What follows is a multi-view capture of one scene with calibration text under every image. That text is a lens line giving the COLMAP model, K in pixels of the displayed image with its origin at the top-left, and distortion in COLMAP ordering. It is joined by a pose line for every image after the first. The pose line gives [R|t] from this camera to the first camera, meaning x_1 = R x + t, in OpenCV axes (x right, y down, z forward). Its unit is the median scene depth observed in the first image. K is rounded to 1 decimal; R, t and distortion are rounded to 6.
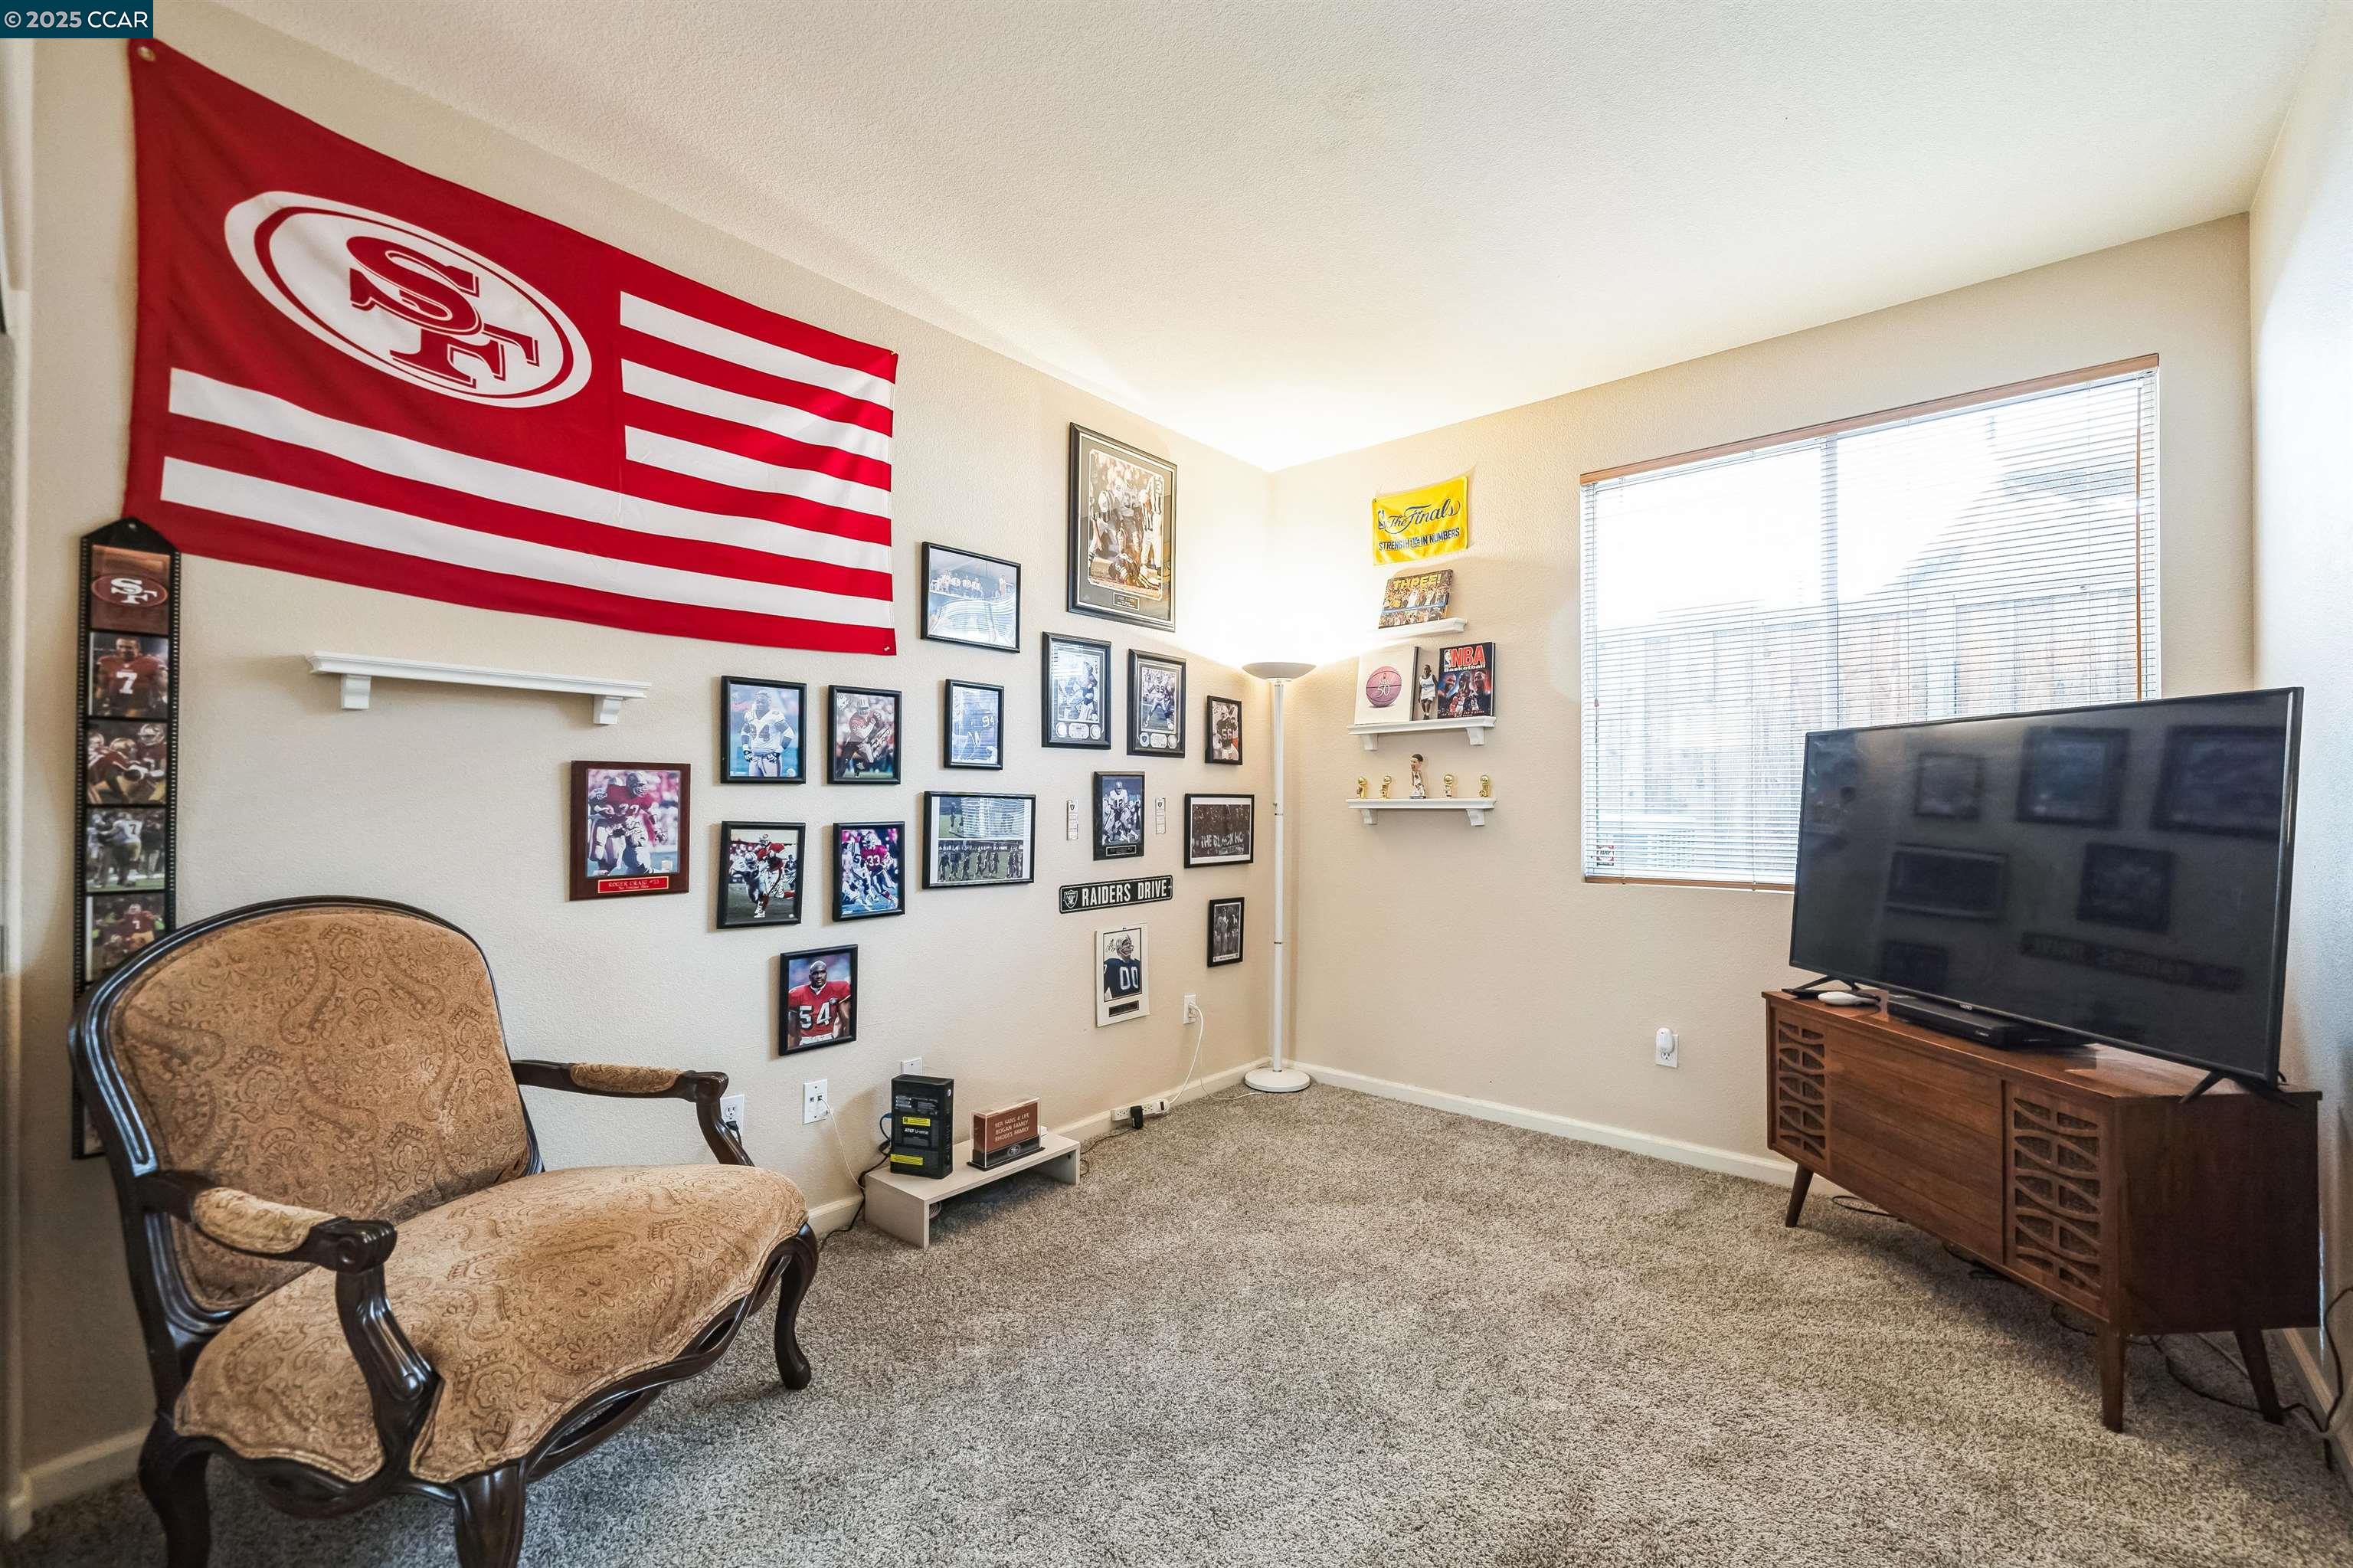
lens RADIAL K [[985.9, 0, 1193.2], [0, 985.9, 790.9], [0, 0, 1]] dist [-0.006280, 0.001354]
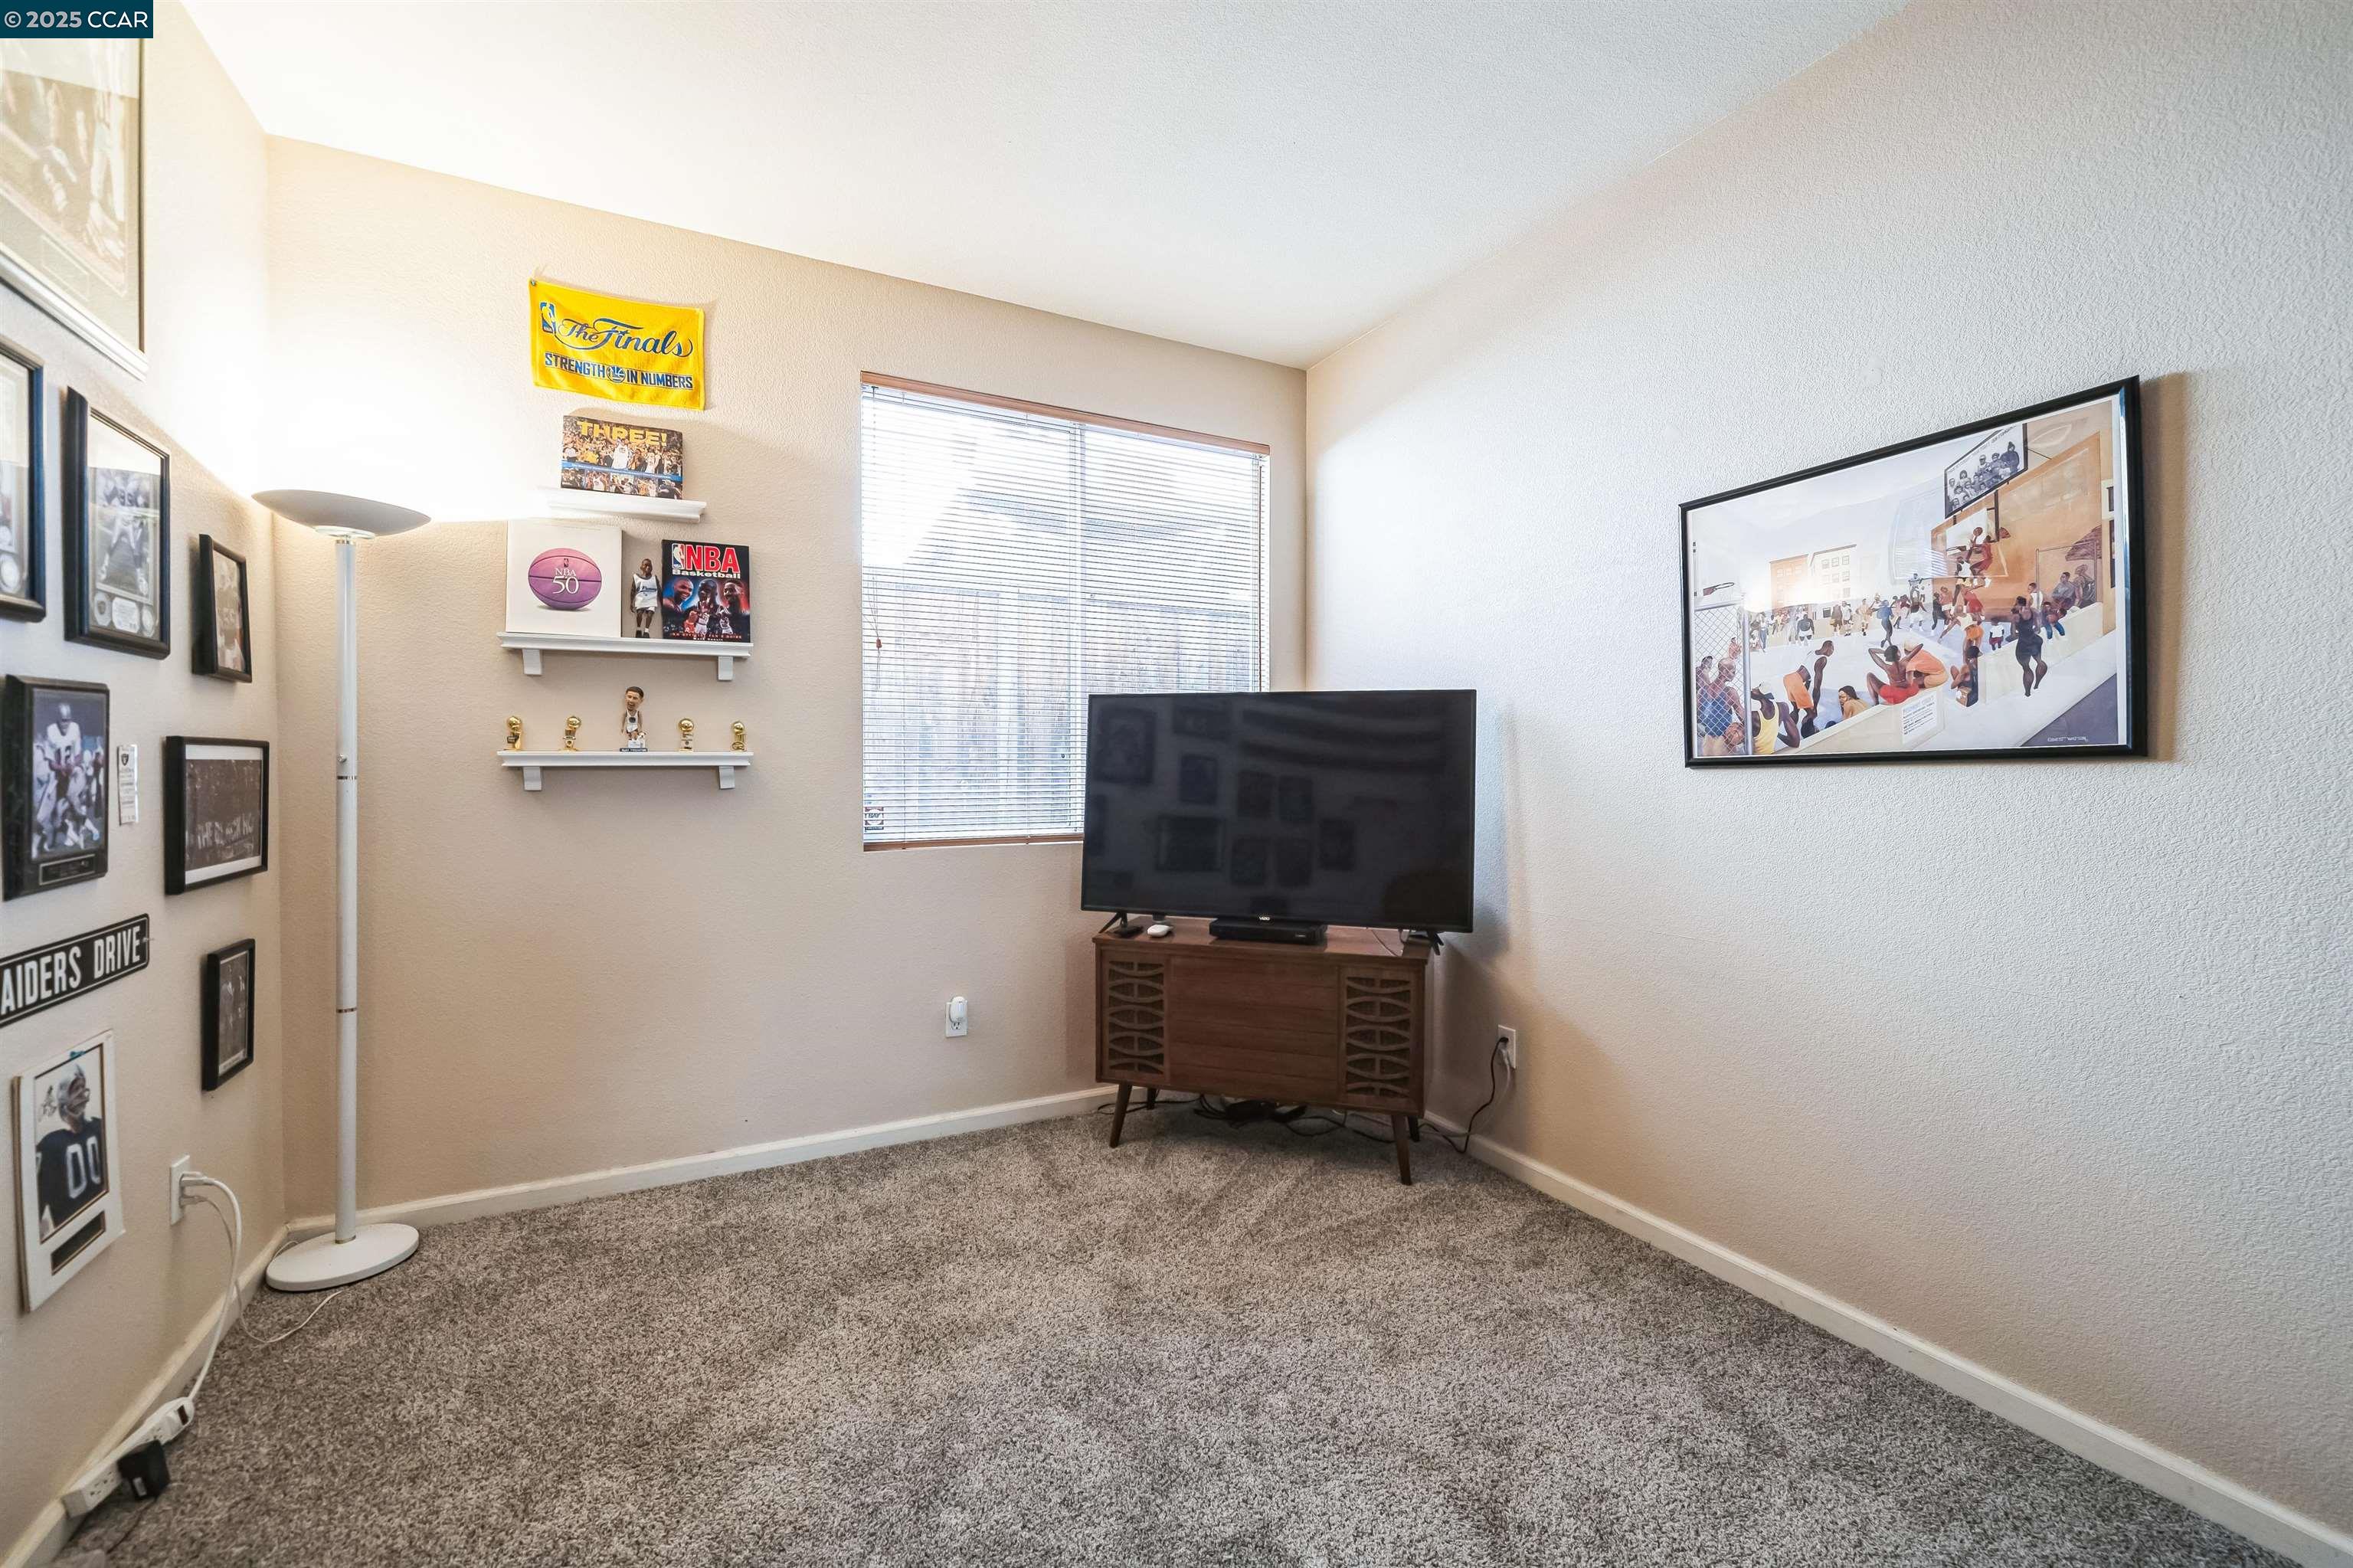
lens RADIAL K [[985.9, 0, 1186.0], [0, 985.9, 780.9], [0, 0, 1]] dist [-0.006280, 0.001354]
pose [[0.363011, -0.018075, 0.931610, -0.283176], [-0.012808, 0.999621, 0.024385, 0.006839], [-0.931697, -0.020784, 0.362641, 0.404408]]
